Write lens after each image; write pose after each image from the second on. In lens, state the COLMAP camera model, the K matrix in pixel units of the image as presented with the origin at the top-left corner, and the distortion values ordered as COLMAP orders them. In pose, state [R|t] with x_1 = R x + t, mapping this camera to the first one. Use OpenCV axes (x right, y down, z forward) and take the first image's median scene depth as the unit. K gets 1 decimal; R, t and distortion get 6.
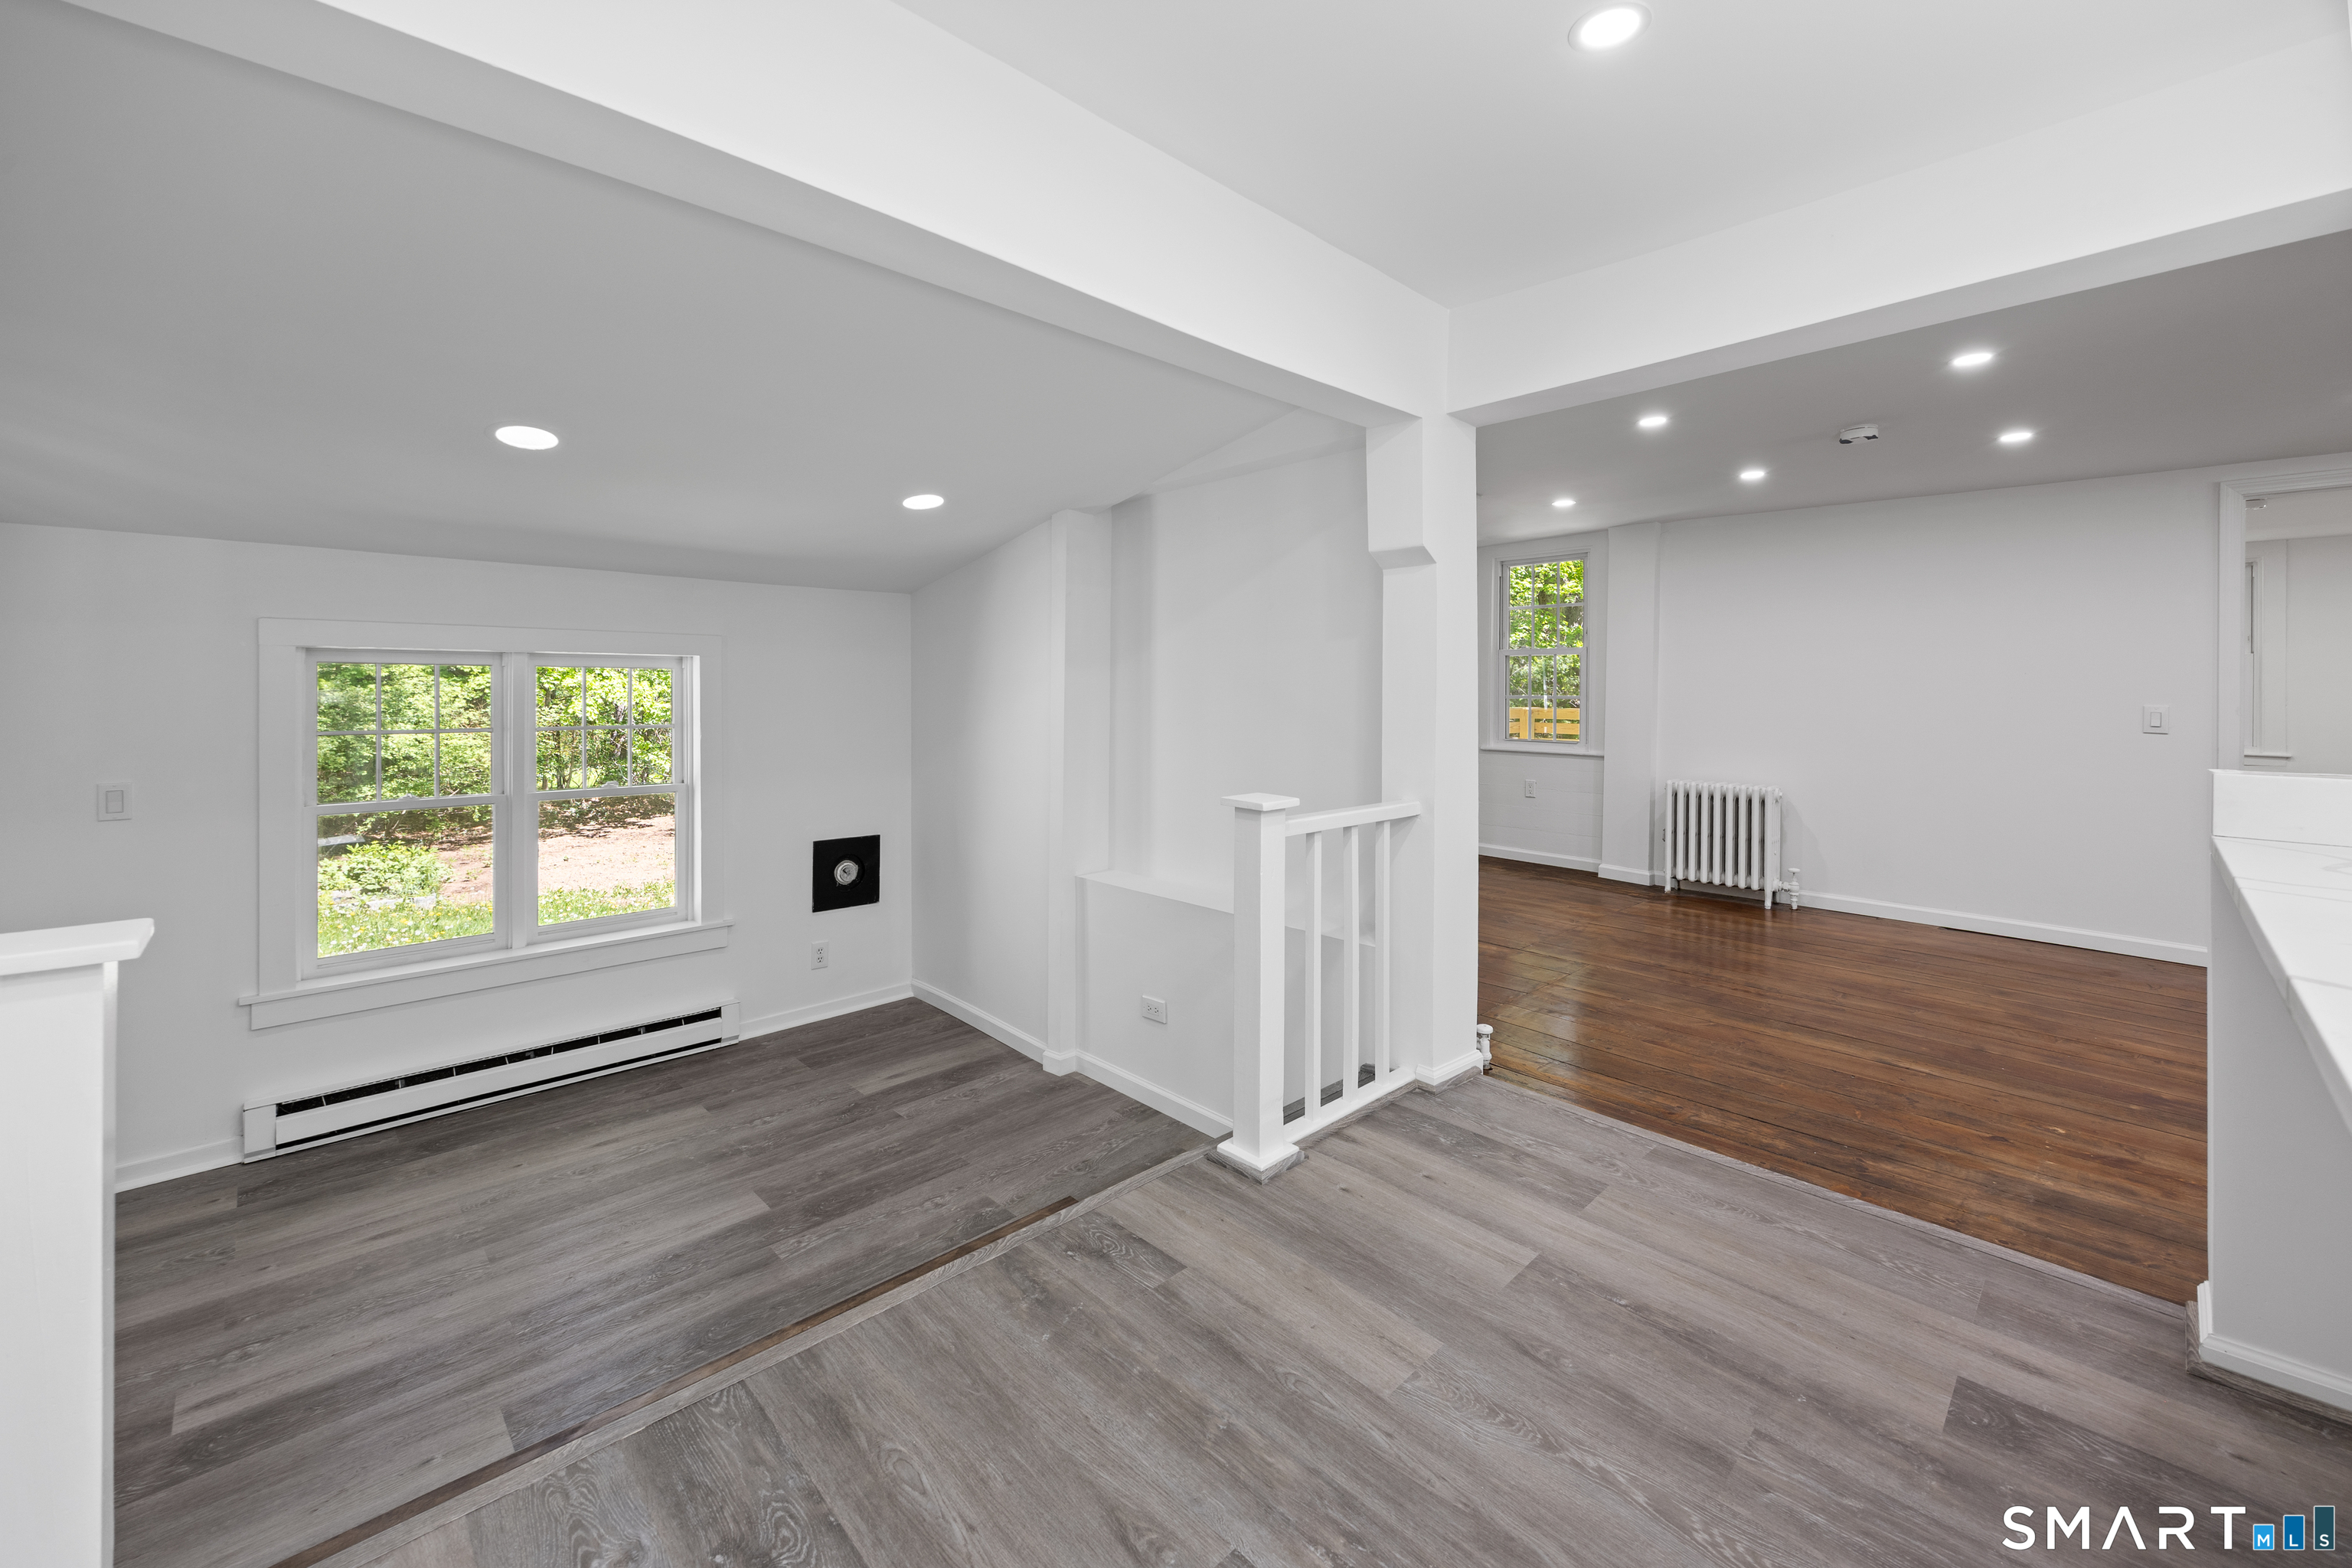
lens RADIAL K [[933.6, 0, 1161.5], [0, 933.6, 777.8], [0, 0, 1]] dist [0.000675, 0.000078]
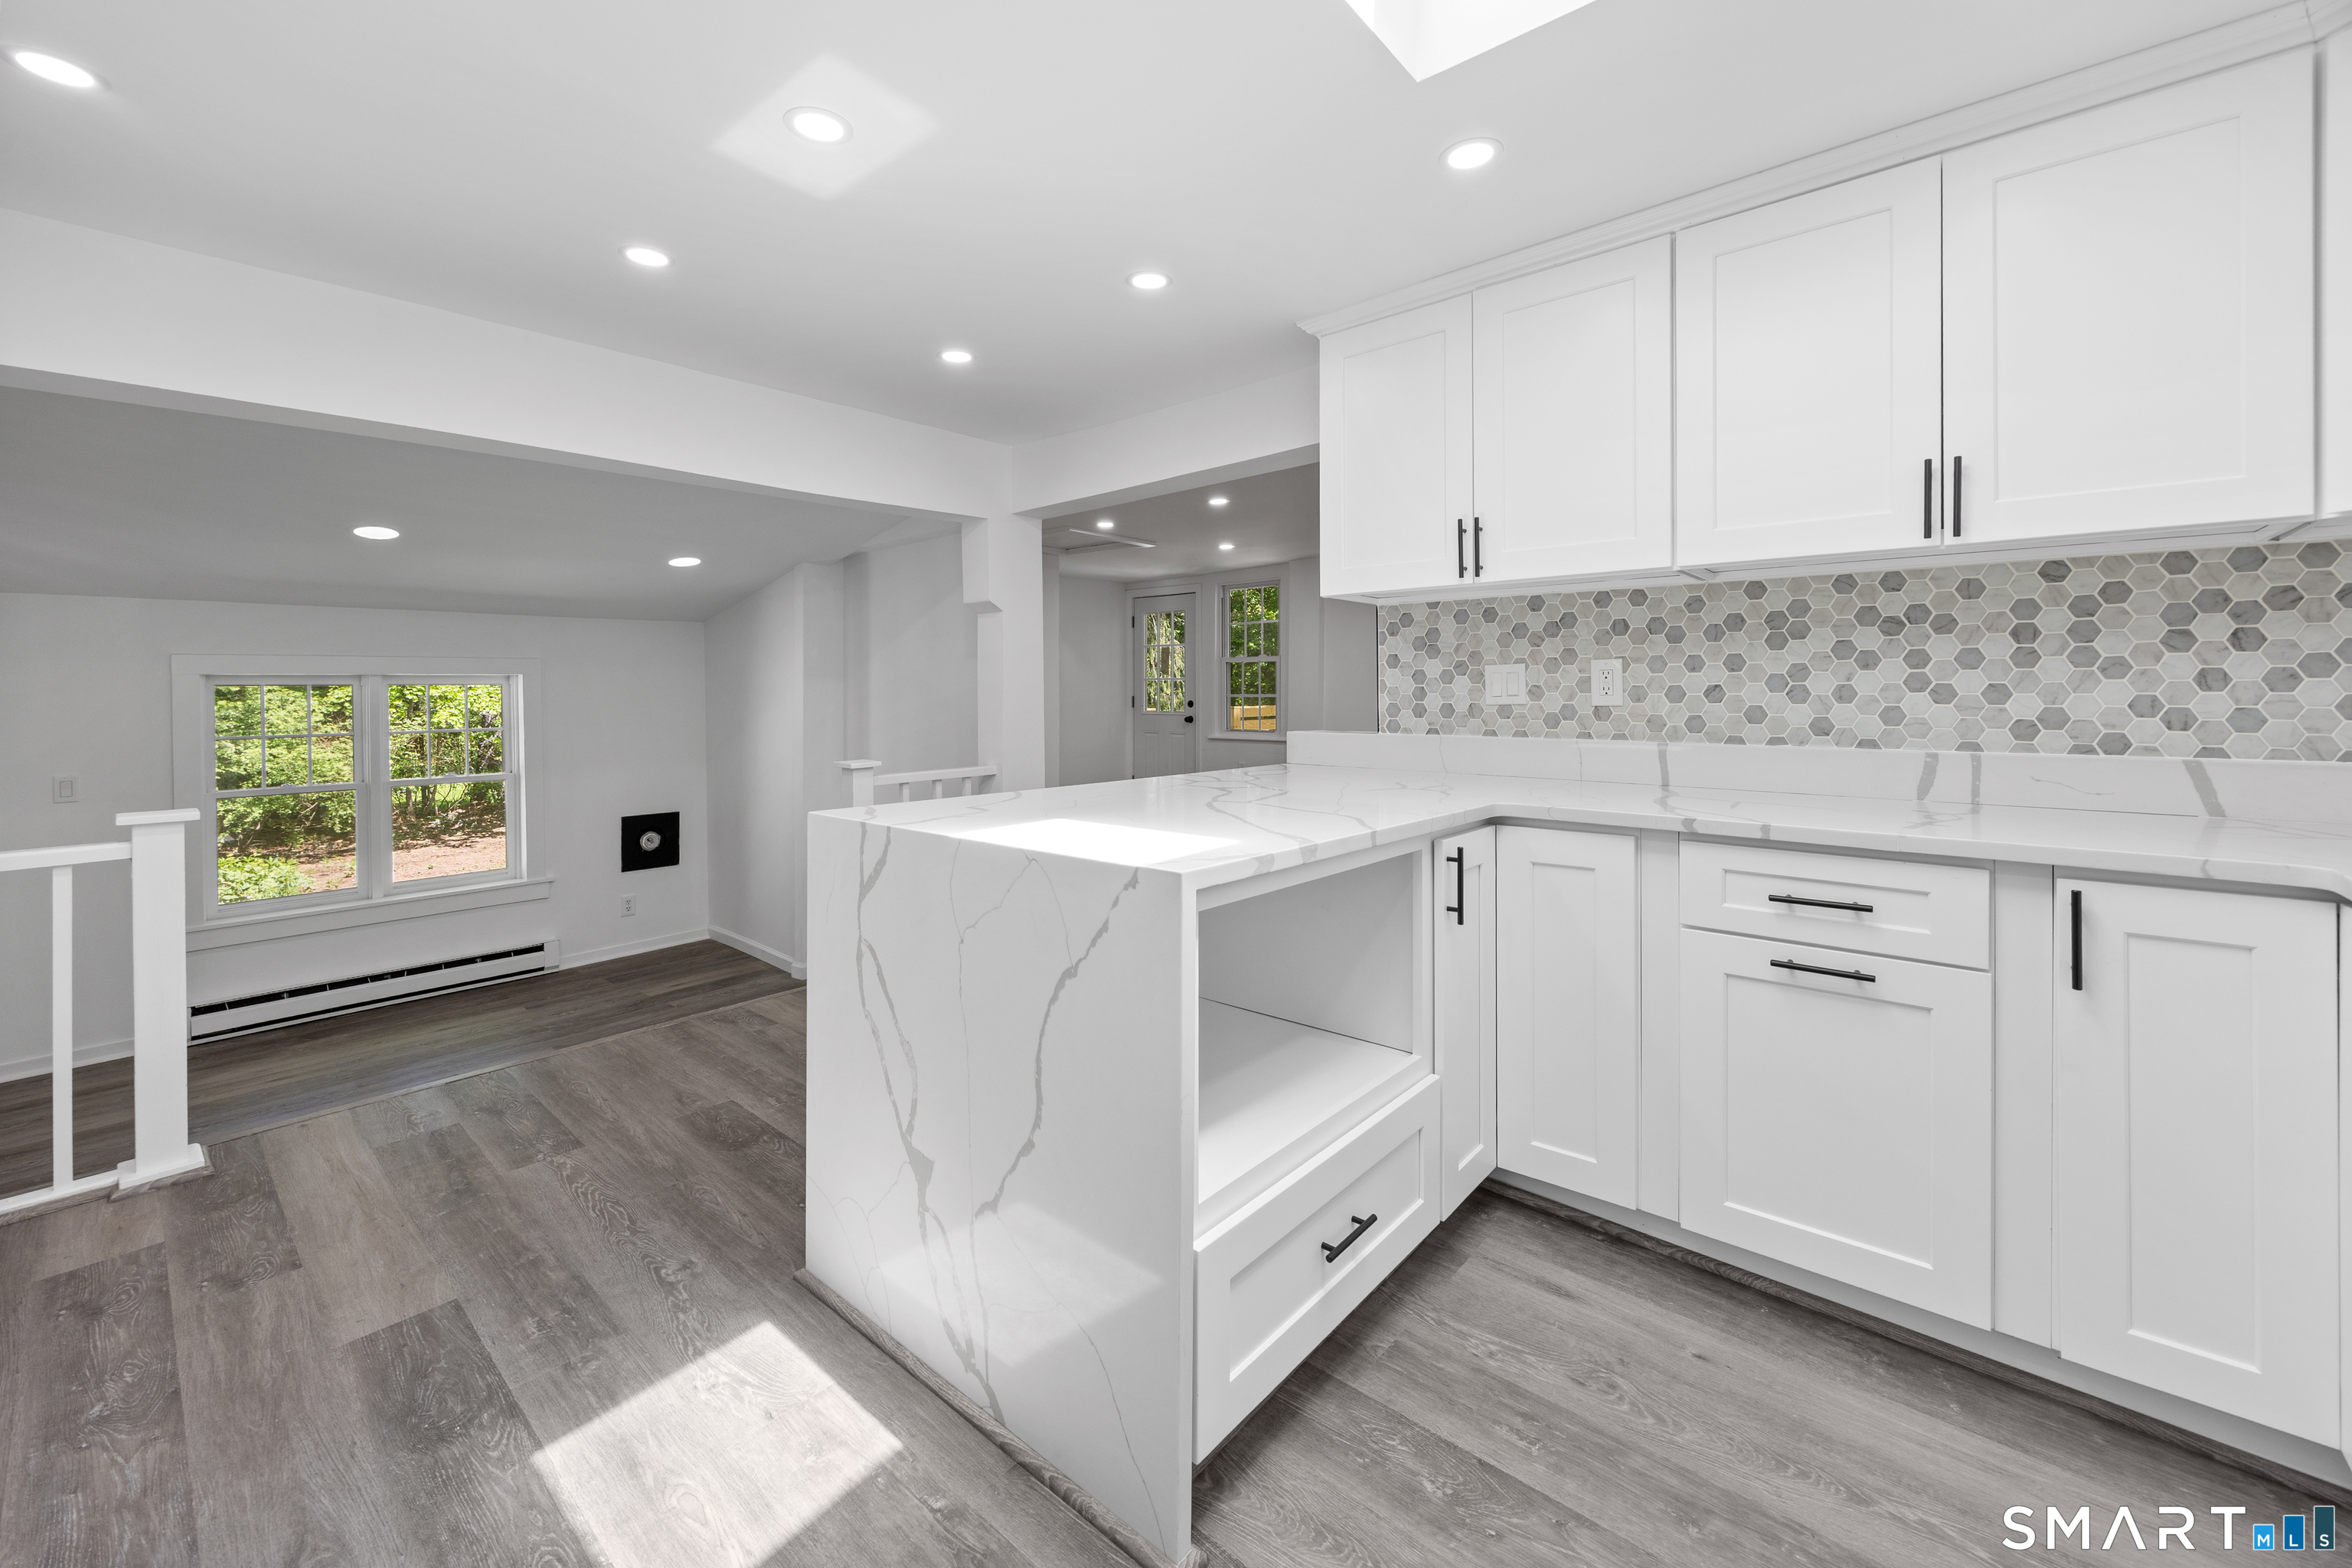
lens RADIAL K [[933.6, 0, 1143.7], [0, 933.6, 766.1], [0, 0, 1]] dist [0.000675, 0.000078]
pose [[0.996397, -0.023481, 0.081498, 0.227659], [0.024536, 0.999627, -0.011971, 0.029573], [-0.081186, 0.013928, 0.996602, -0.321972]]
